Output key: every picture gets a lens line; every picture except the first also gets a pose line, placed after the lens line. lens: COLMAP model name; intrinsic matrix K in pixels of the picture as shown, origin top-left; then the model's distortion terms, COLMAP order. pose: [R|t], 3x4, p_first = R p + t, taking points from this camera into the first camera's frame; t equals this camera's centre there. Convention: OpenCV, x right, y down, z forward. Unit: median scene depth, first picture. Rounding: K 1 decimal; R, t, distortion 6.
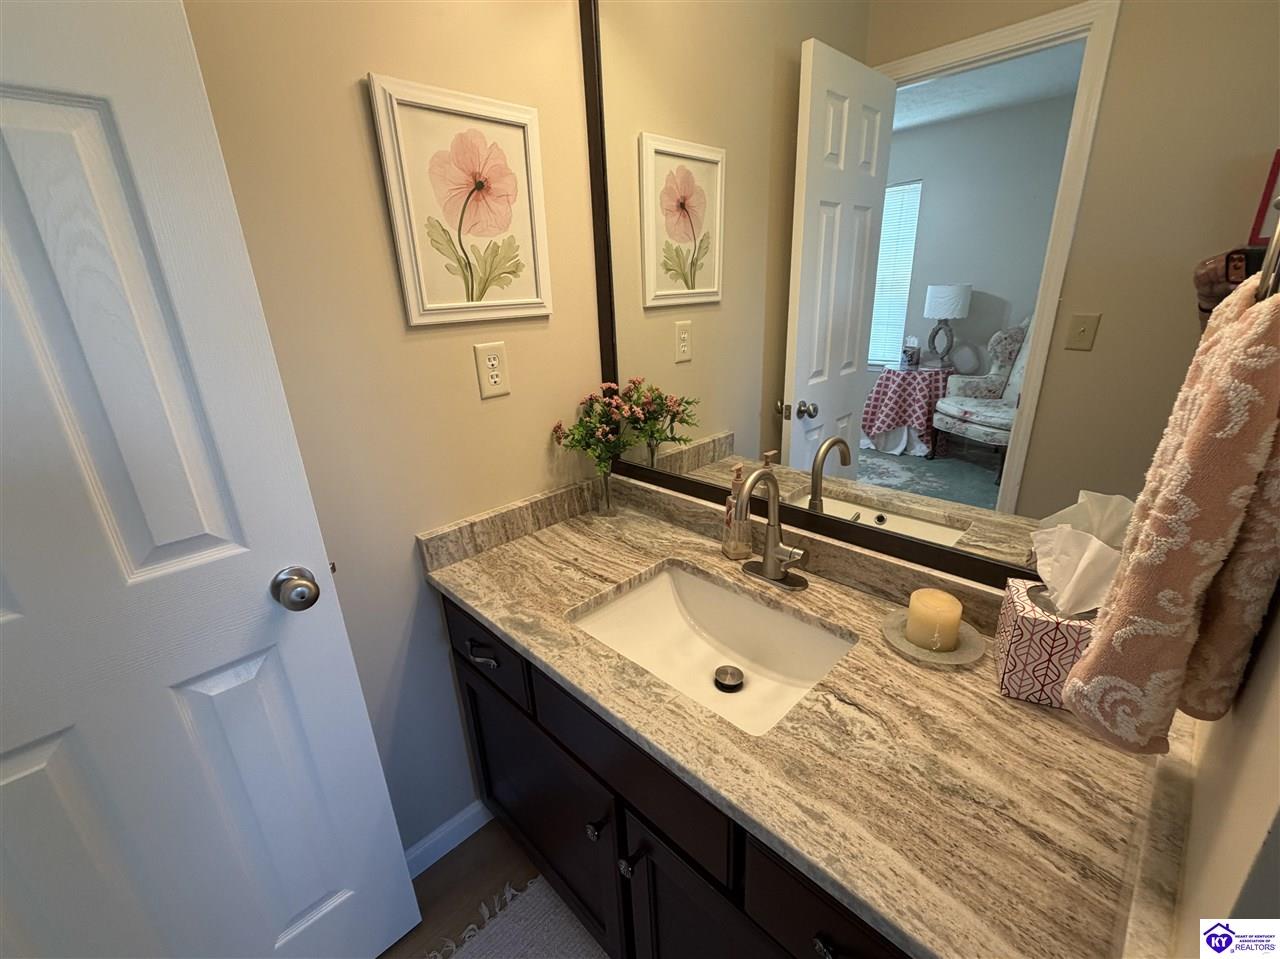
lens RADIAL K [[547.1, 0, 652.6], [0, 547.1, 482.3], [0, 0, 1]] dist [0.000258, 0.000007]
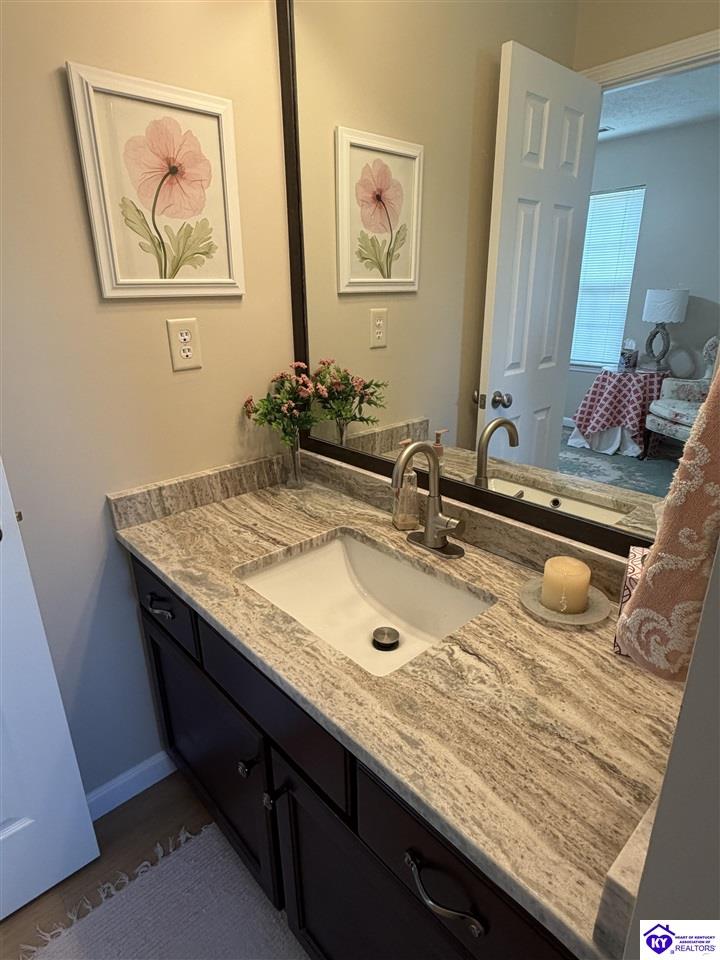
lens RADIAL K [[536.6, 0, 374.8], [0, 536.6, 479.9], [0, 0, 1]] dist [0.002594, -0.002258]
pose [[0.998899, 0.039954, -0.024578, 0.122928], [-0.039920, 0.999201, 0.001880, 0.045606], [0.024633, -0.000897, 0.999696, -0.042621]]
